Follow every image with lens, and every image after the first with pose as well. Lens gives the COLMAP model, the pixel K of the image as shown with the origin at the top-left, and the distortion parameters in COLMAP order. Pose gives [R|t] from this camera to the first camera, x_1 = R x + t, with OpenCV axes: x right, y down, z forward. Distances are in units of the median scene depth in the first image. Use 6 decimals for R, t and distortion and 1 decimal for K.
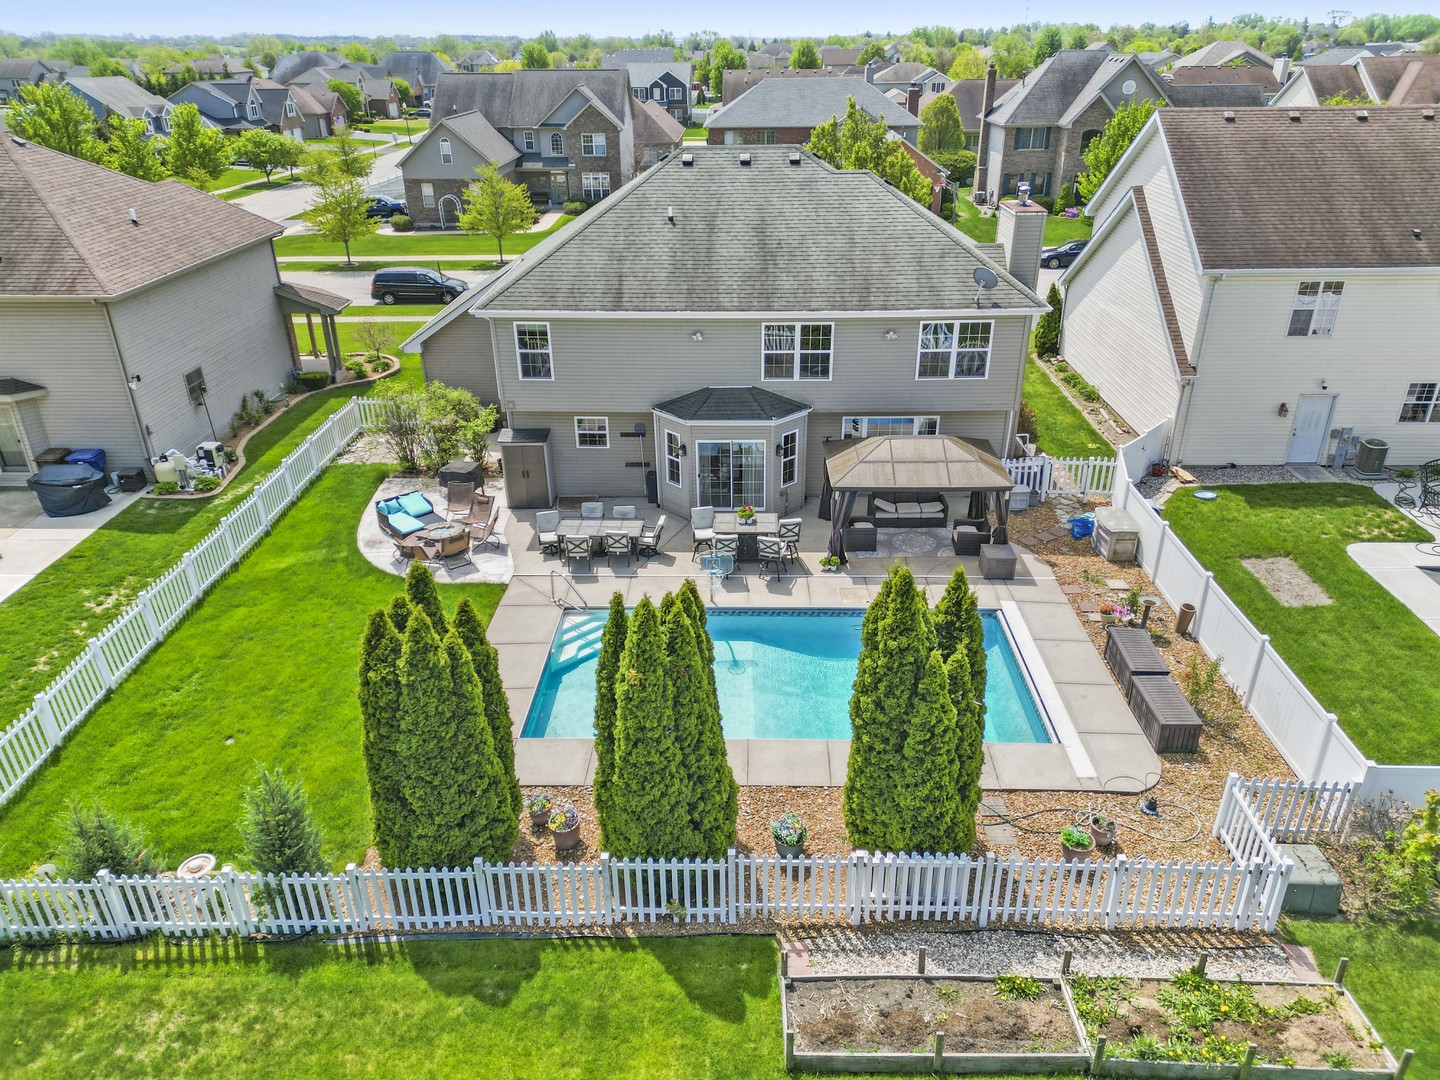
lens RADIAL K [[1014.3, 0, 722.8], [0, 1014.3, 542.2], [0, 0, 1]] dist [0.083099, -0.073815]
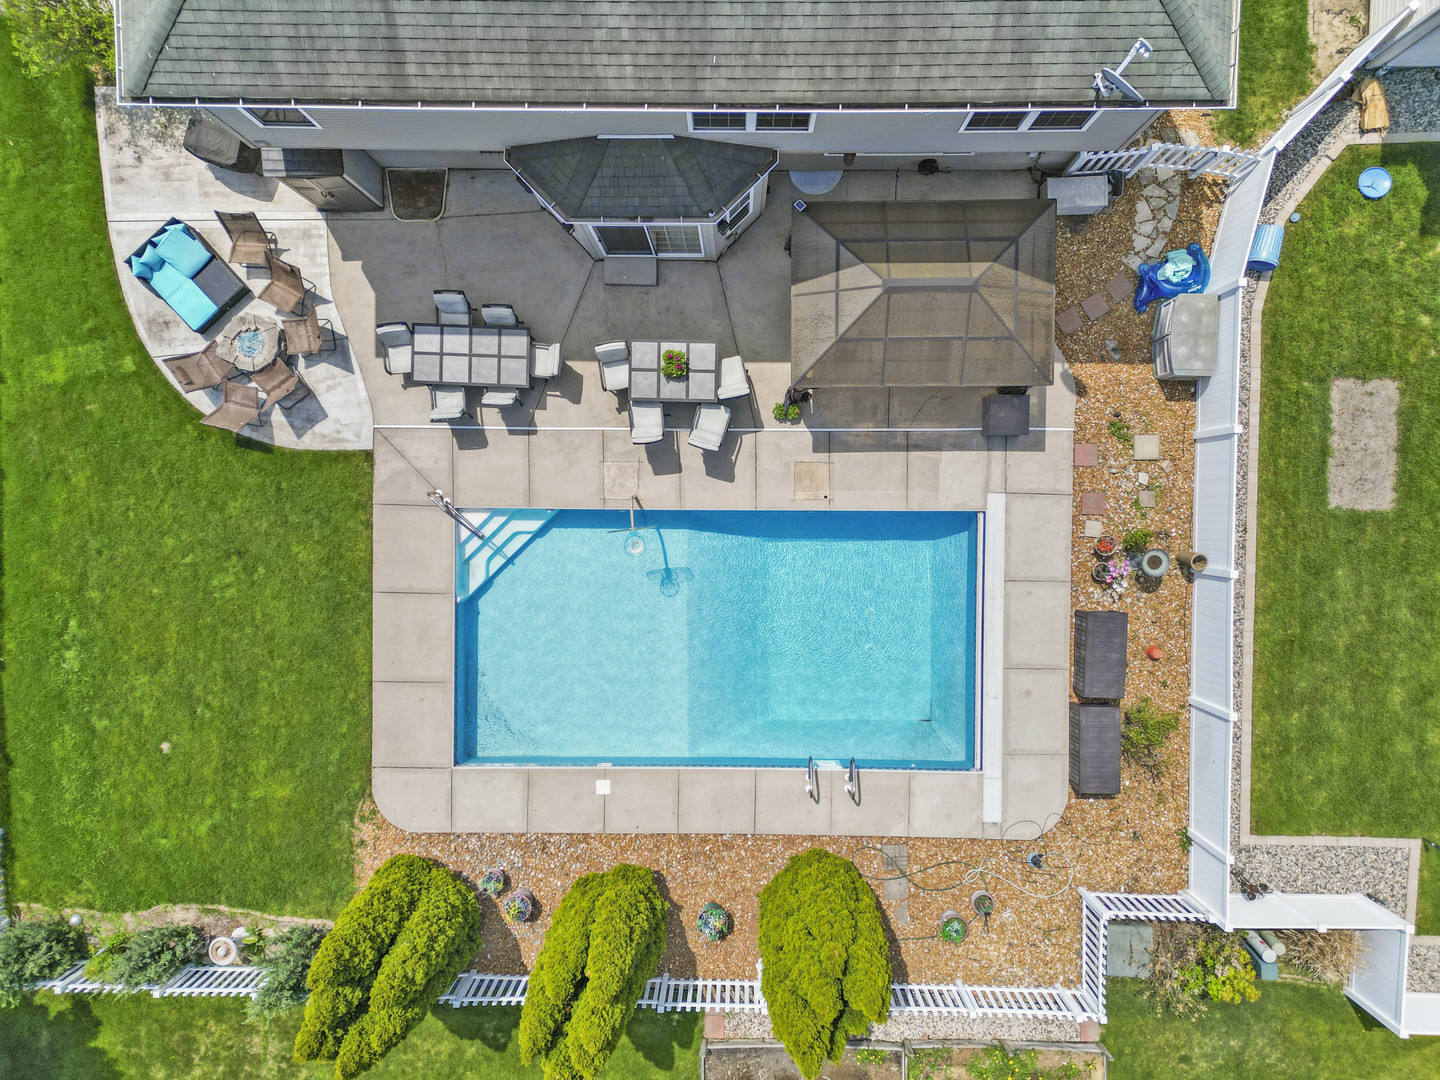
lens RADIAL K [[1014.3, 0, 722.8], [0, 1014.3, 542.2], [0, 0, 1]] dist [0.083099, -0.073815]
pose [[0.999758, -0.020282, -0.008538, 0.059093], [0.016167, 0.413755, 0.910245, -0.591083], [-0.014929, -0.910163, 0.413982, 0.556803]]
